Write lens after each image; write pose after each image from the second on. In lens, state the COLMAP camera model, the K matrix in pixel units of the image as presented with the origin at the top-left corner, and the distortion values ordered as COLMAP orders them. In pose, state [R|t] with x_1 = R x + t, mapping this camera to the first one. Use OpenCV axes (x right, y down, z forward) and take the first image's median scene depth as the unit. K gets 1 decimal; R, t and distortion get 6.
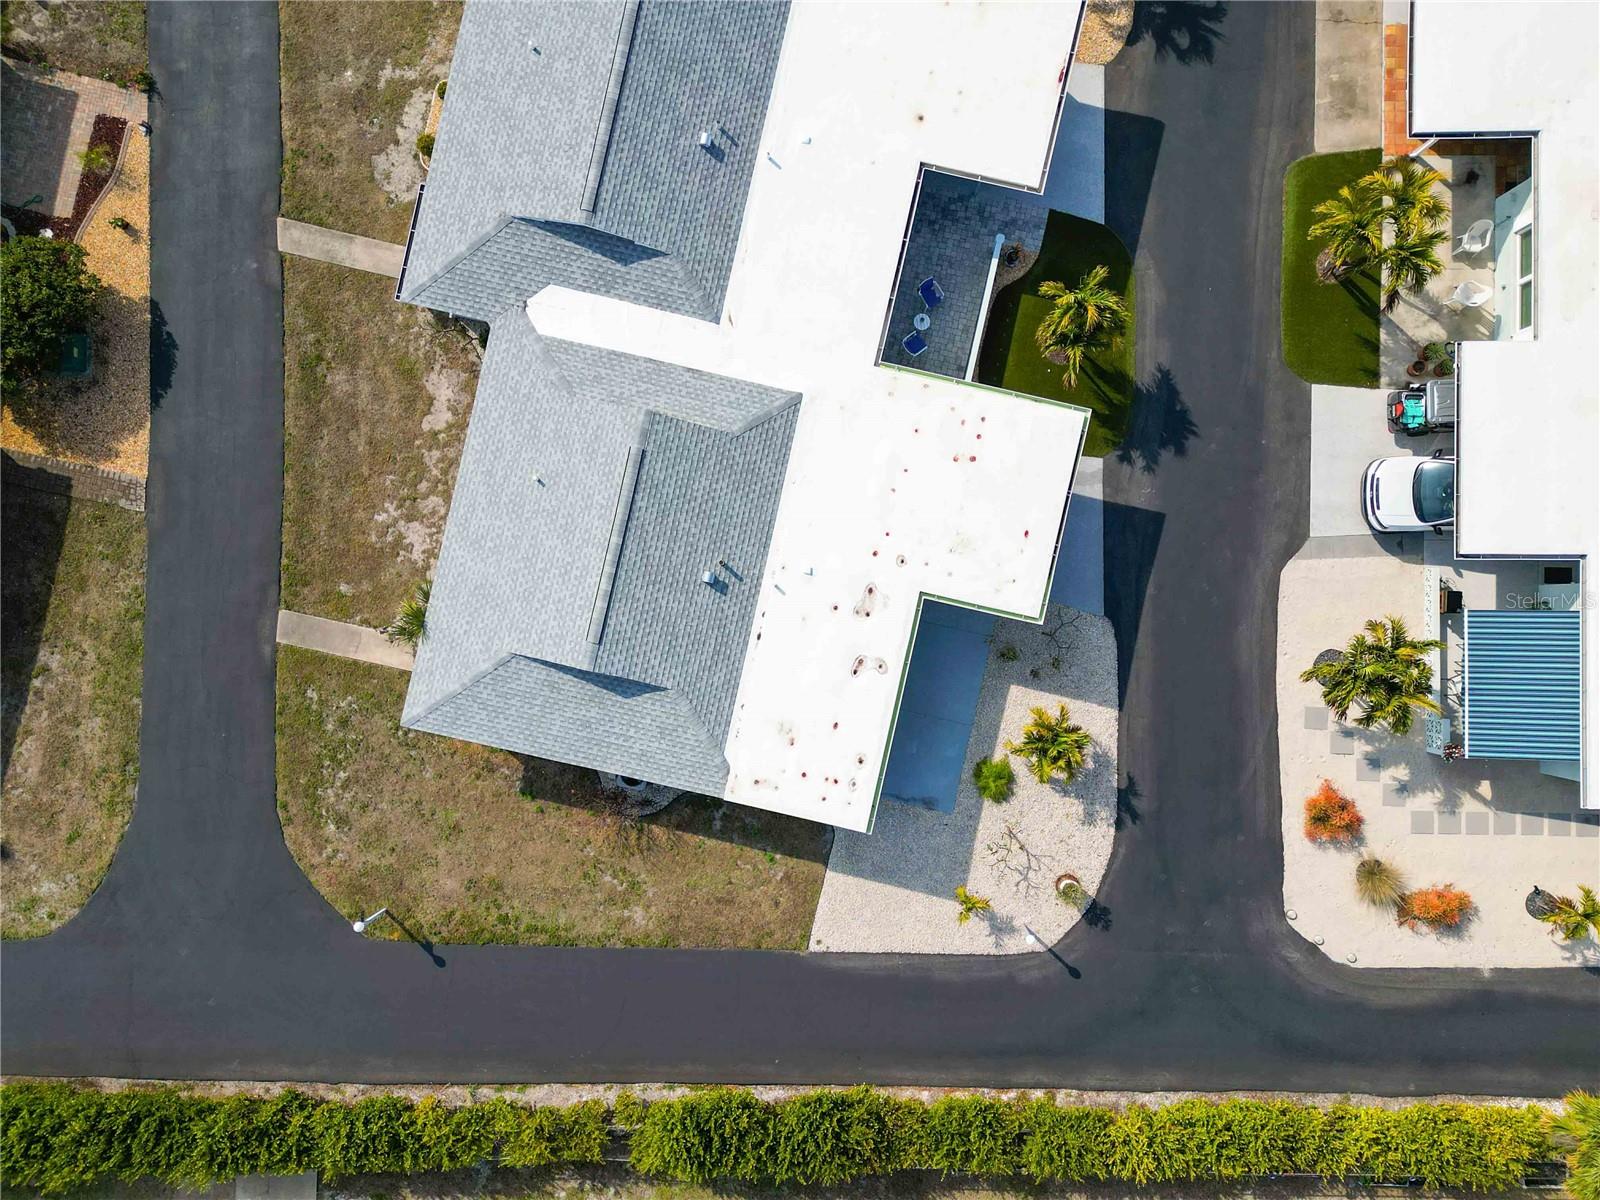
lens RADIAL K [[1121.7, 0, 800.0], [0, 1121.7, 600.0], [0, 0, 1]] dist [0.073124, -0.067620]
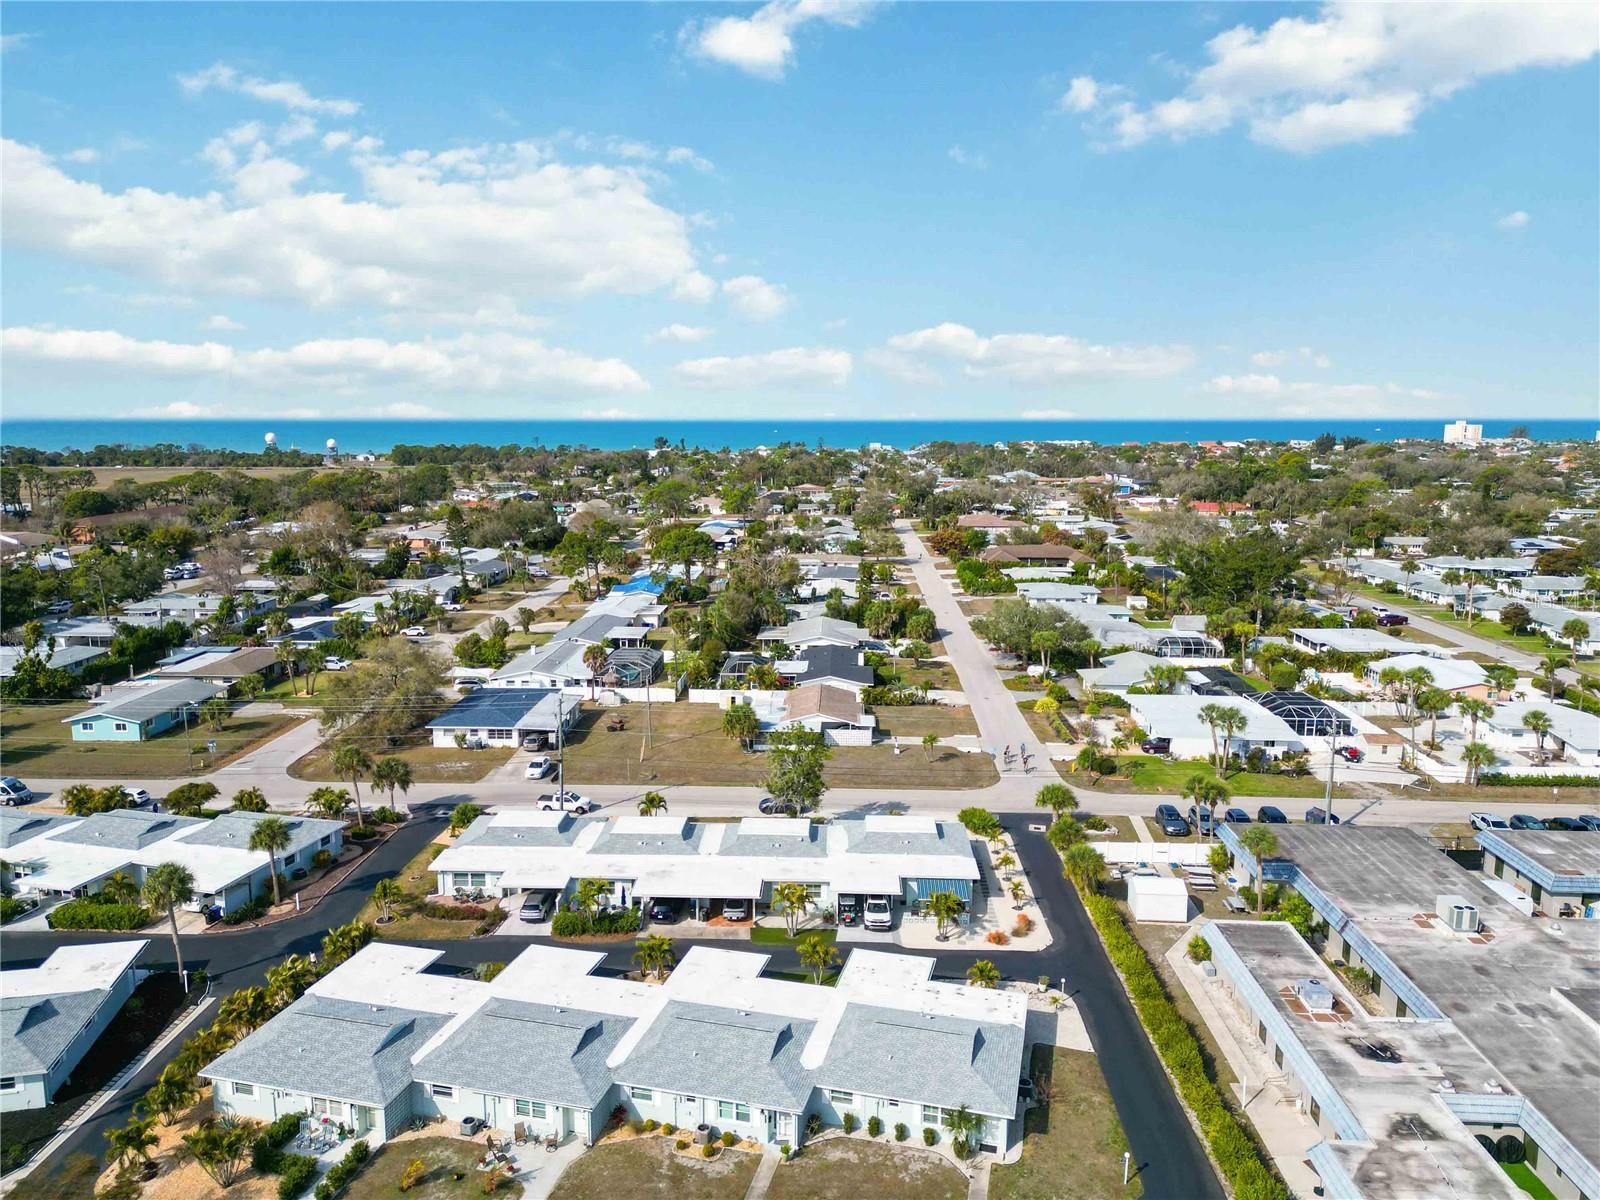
lens RADIAL K [[1121.7, 0, 800.0], [0, 1121.7, 600.0], [0, 0, 1]] dist [0.073124, -0.067620]
pose [[0.033708, -0.148386, 0.988355, -2.051423], [0.999351, 0.017610, -0.031439, -0.204695], [-0.012740, 0.988773, 0.148884, -0.183518]]
